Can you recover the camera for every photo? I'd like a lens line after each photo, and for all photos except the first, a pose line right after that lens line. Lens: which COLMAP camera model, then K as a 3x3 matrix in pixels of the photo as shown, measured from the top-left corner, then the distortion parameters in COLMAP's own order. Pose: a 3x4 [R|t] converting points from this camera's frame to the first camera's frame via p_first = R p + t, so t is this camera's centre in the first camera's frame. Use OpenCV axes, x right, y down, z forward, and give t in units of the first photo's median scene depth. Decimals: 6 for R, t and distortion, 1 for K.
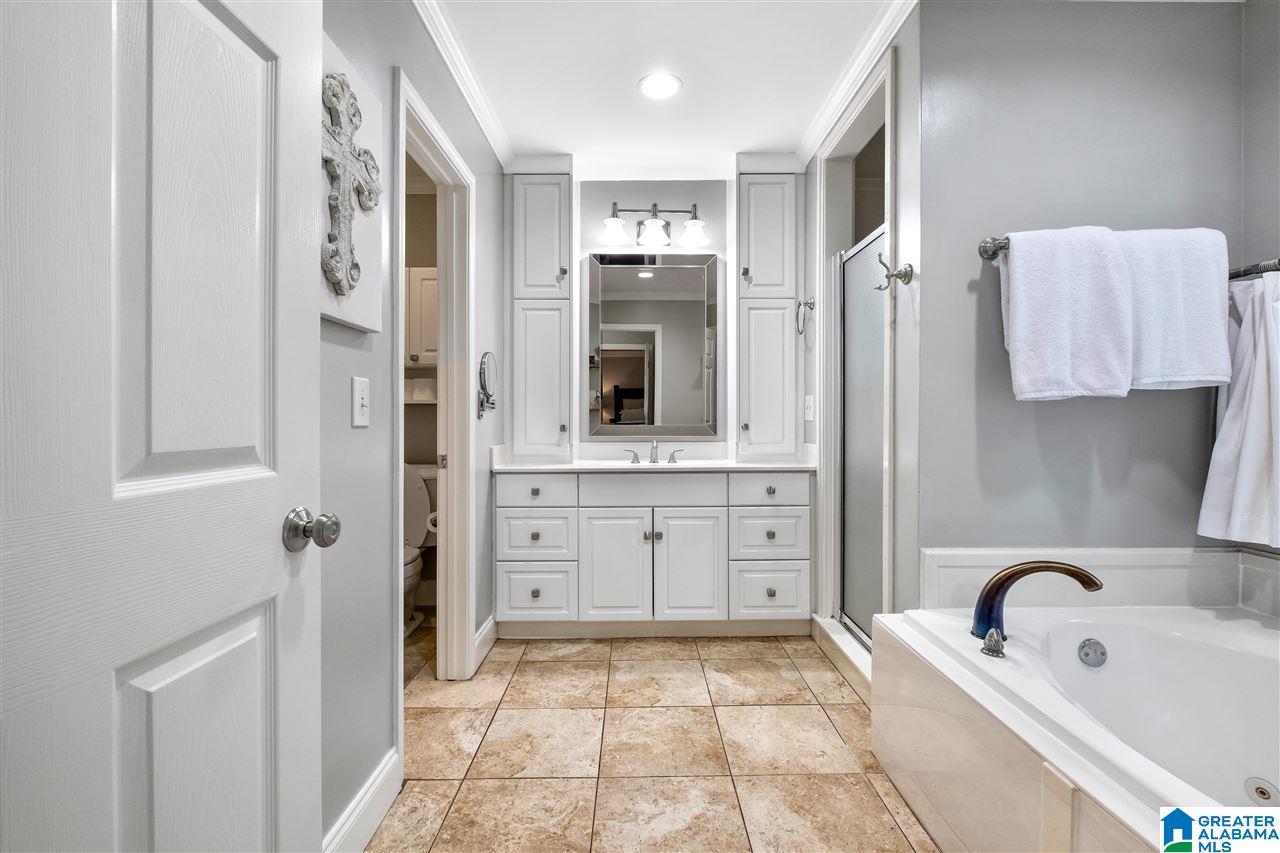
lens RADIAL K [[561.2, 0, 640.9], [0, 561.2, 422.3], [0, 0, 1]] dist [-0.001395, -0.001573]
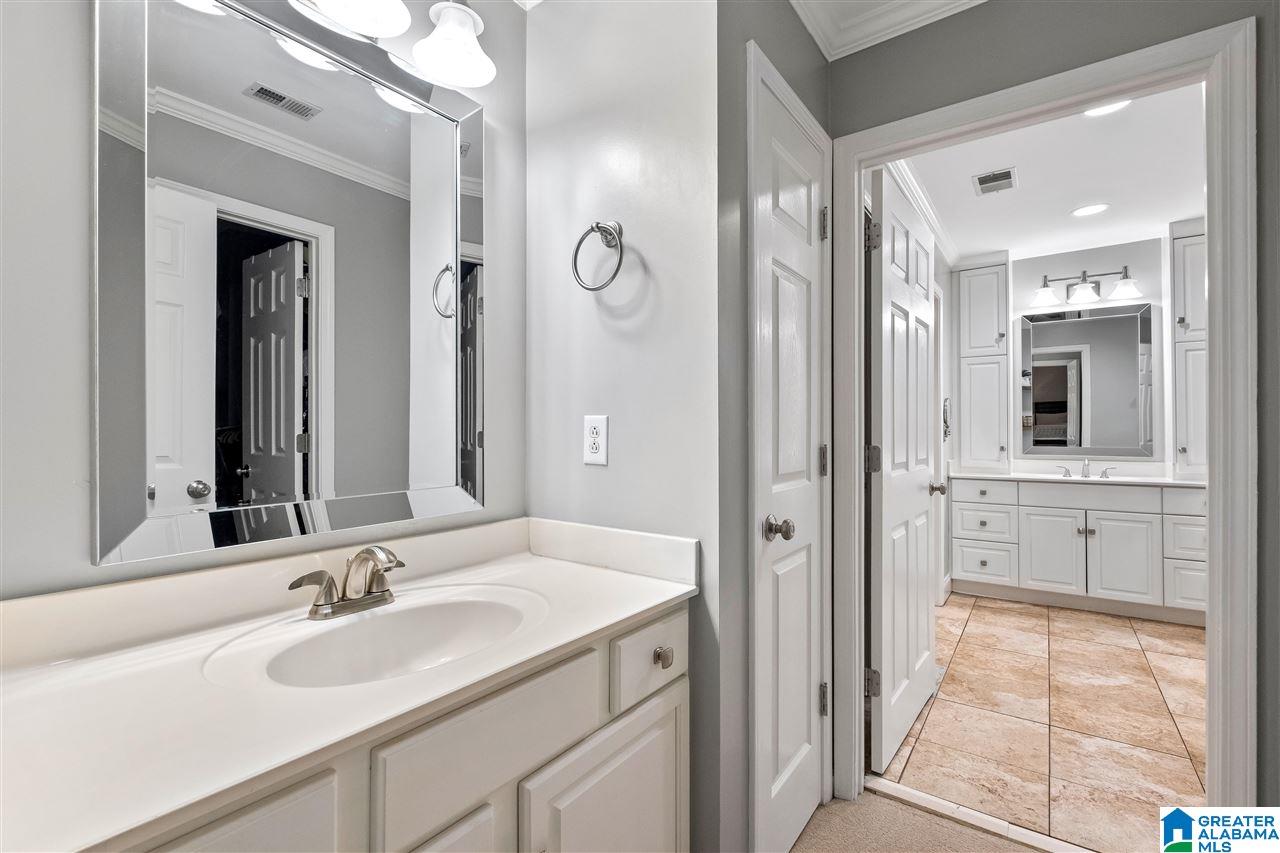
lens RADIAL K [[561.2, 0, 644.2], [0, 561.2, 424.6], [0, 0, 1]] dist [-0.001395, -0.001573]
pose [[0.805955, -0.007763, -0.591926, -0.033618], [-0.002774, 0.999853, -0.016891, -0.024059], [0.591970, 0.015255, 0.805816, -0.672939]]
